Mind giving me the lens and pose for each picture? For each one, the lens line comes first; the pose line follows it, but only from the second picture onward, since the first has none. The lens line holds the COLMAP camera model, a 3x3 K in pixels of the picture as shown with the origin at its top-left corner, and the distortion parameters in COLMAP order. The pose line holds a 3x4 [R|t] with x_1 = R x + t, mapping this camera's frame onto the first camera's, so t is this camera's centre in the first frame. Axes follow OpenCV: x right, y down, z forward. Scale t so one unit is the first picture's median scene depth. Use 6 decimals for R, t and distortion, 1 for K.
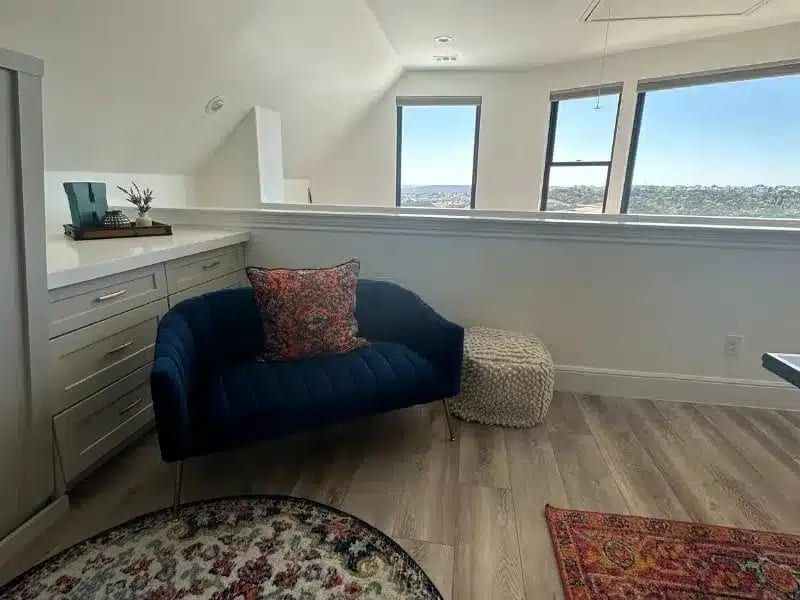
lens RADIAL K [[427.1, 0, 400.0], [0, 427.1, 300.0], [0, 0, 1]] dist [-0.002342, -0.000443]
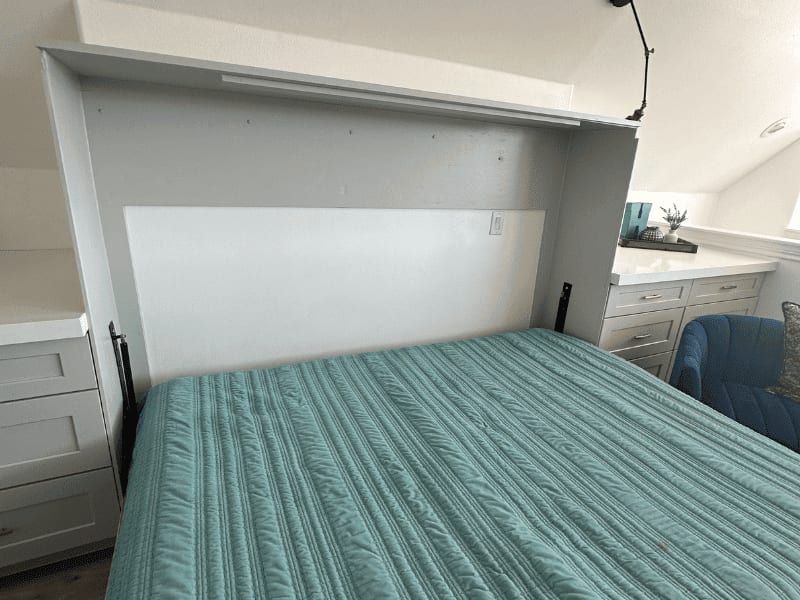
lens RADIAL K [[427.1, 0, 400.0], [0, 427.1, 300.0], [0, 0, 1]] dist [-0.002342, -0.000443]
pose [[0.556412, 0.259511, -0.789341, -0.052964], [-0.258474, 0.956902, 0.132400, 0.018429], [0.789682, 0.130355, 0.599509, -0.286381]]
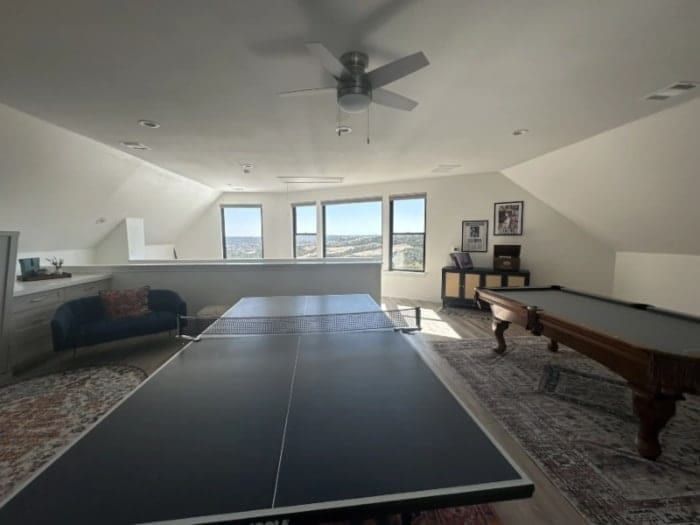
lens RADIAL K [[279.9, 0, 350.0], [0, 279.9, 262.5], [0, 0, 1]] dist [0.000159, -0.000189]
pose [[0.970703, -0.048496, 0.235338, 0.676894], [0.087016, 0.983890, -0.156169, 0.162020], [-0.223973, 0.172072, 0.959285, -0.960336]]
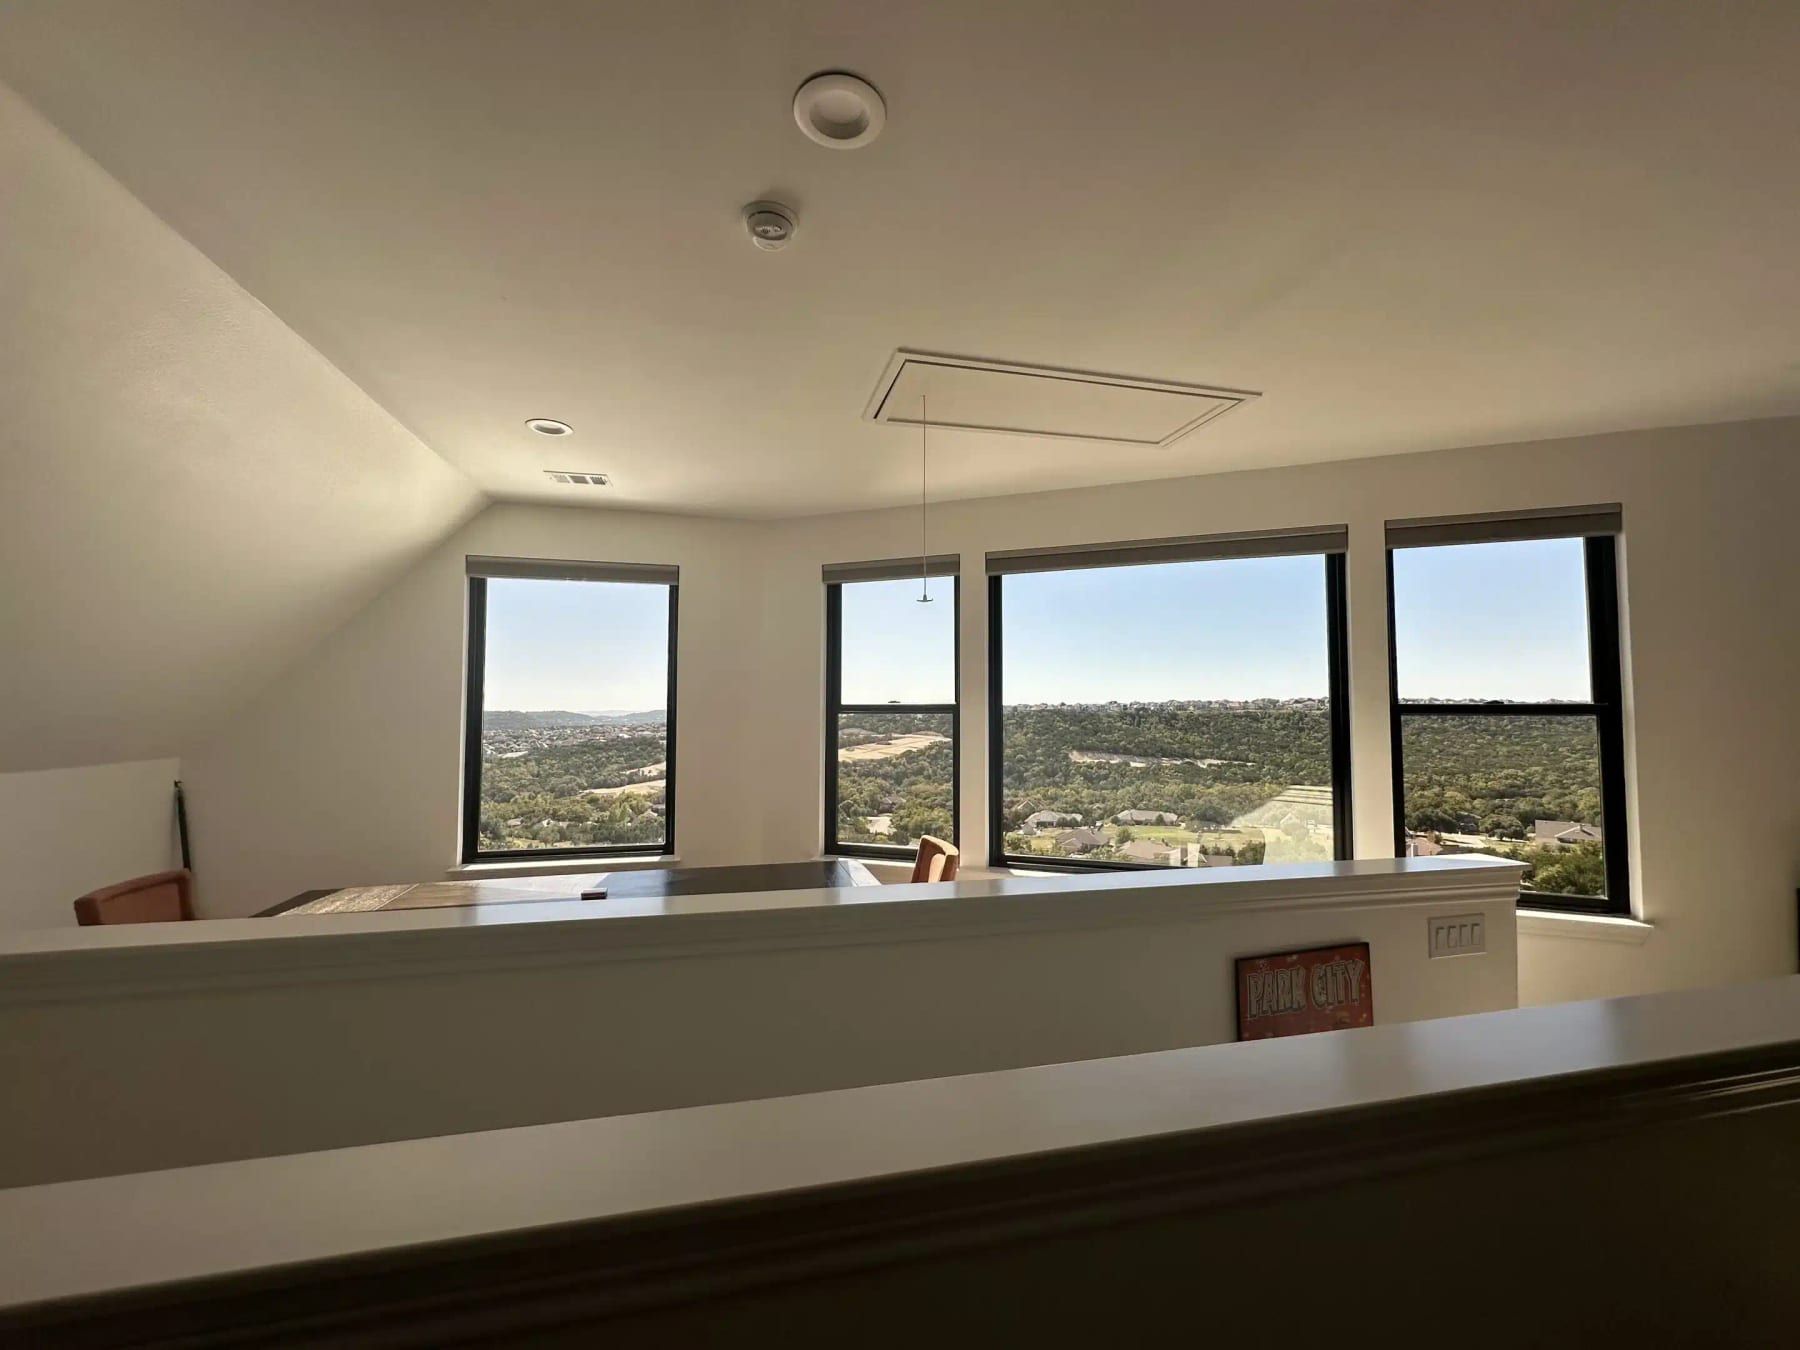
lens RADIAL K [[715.4, 0, 900.0], [0, 715.4, 675.0], [0, 0, 1]] dist [-0.000962, -0.000079]
pose [[0.922429, -0.000546, 0.386167, 0.280593], [0.118179, 0.952420, -0.280945, -0.307849], [-0.367640, 0.304788, 0.878604, 0.687205]]
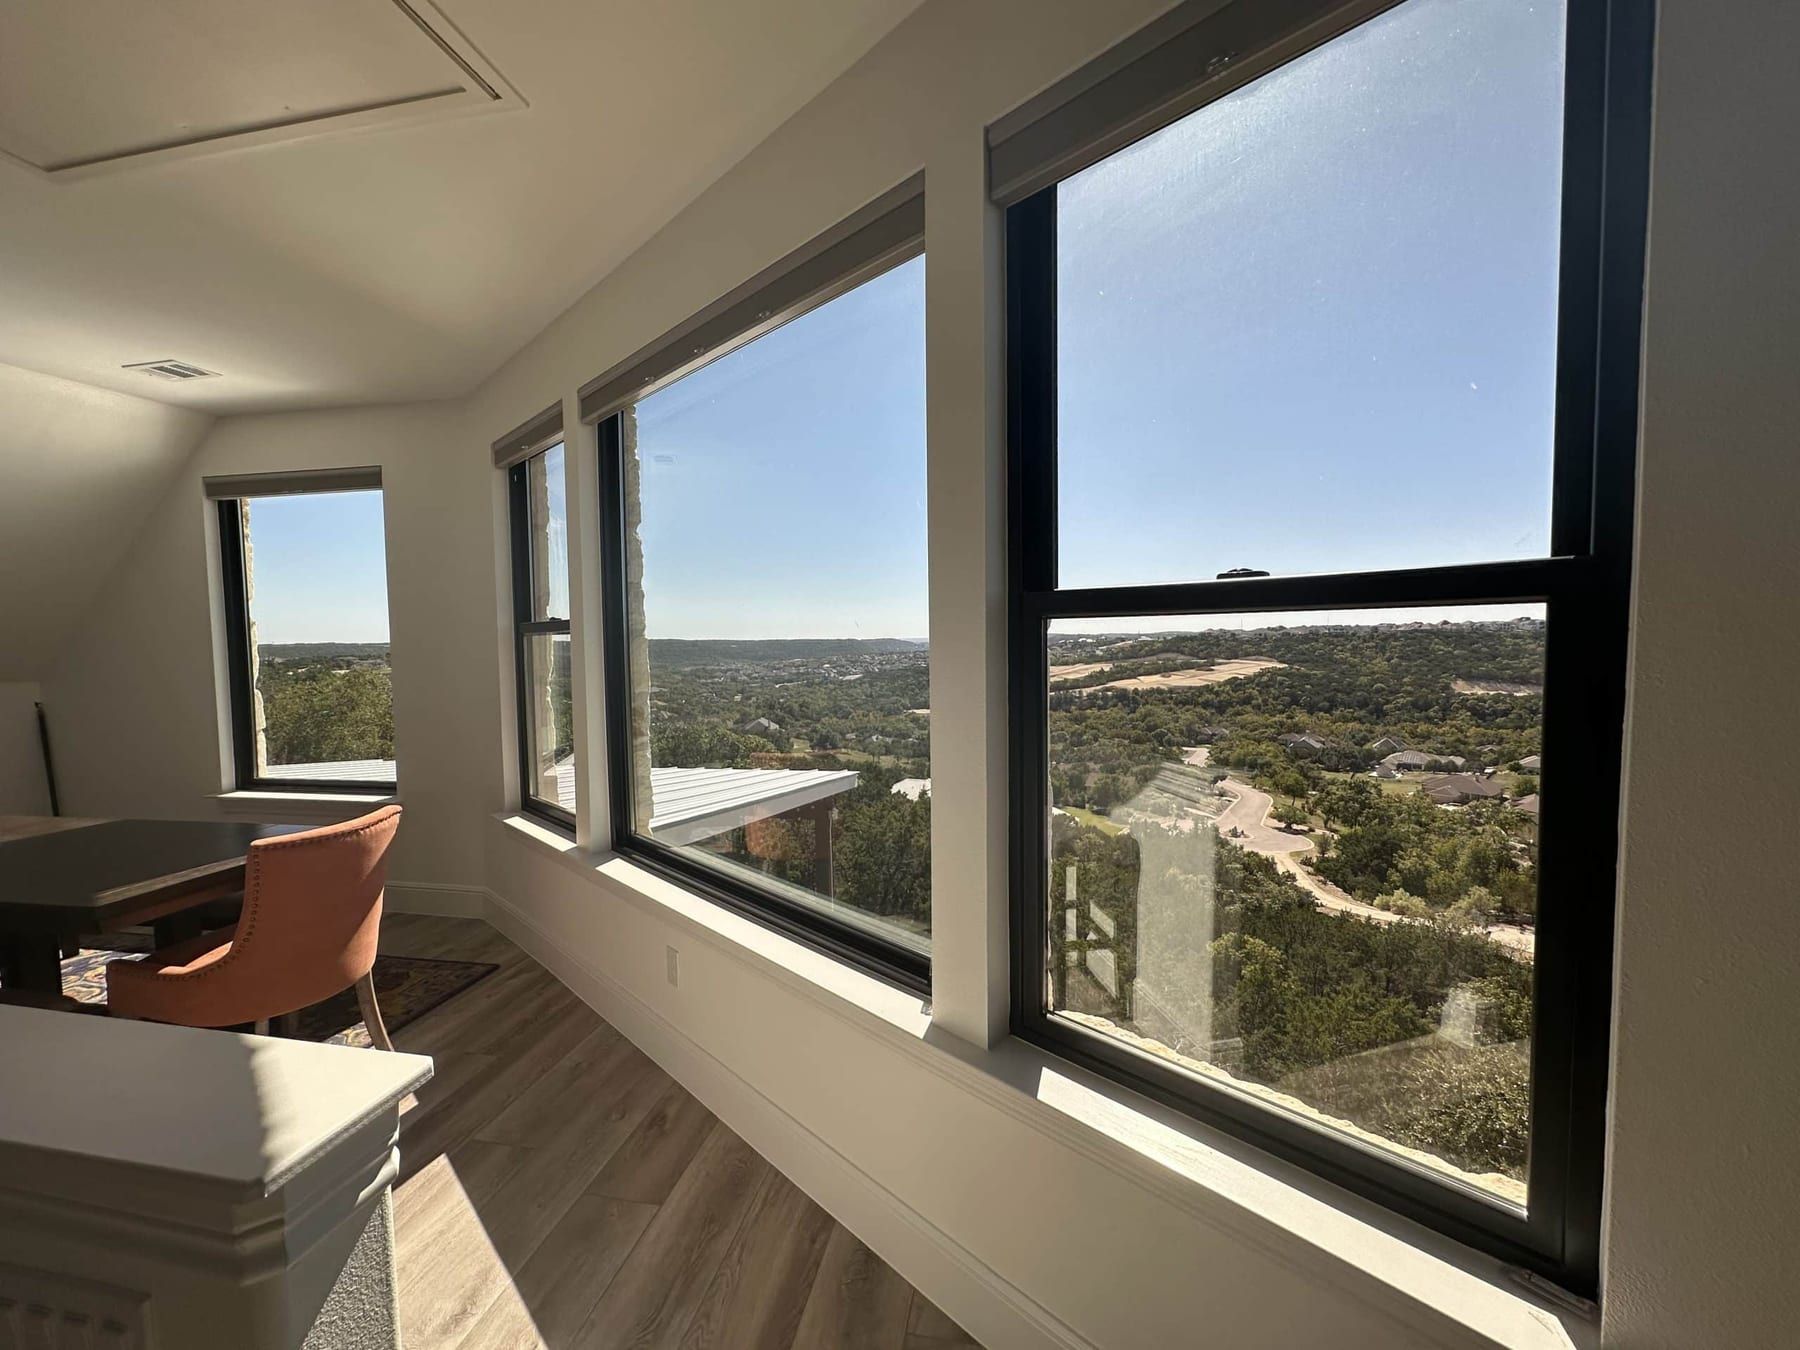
lens RADIAL K [[715.4, 0, 900.0], [0, 715.4, 675.0], [0, 0, 1]] dist [-0.000962, -0.000079]
pose [[0.998874, -0.031689, -0.035317, 1.676907], [0.023534, 0.977165, -0.211176, -0.348428], [0.041203, 0.210107, 0.976810, 1.033088]]
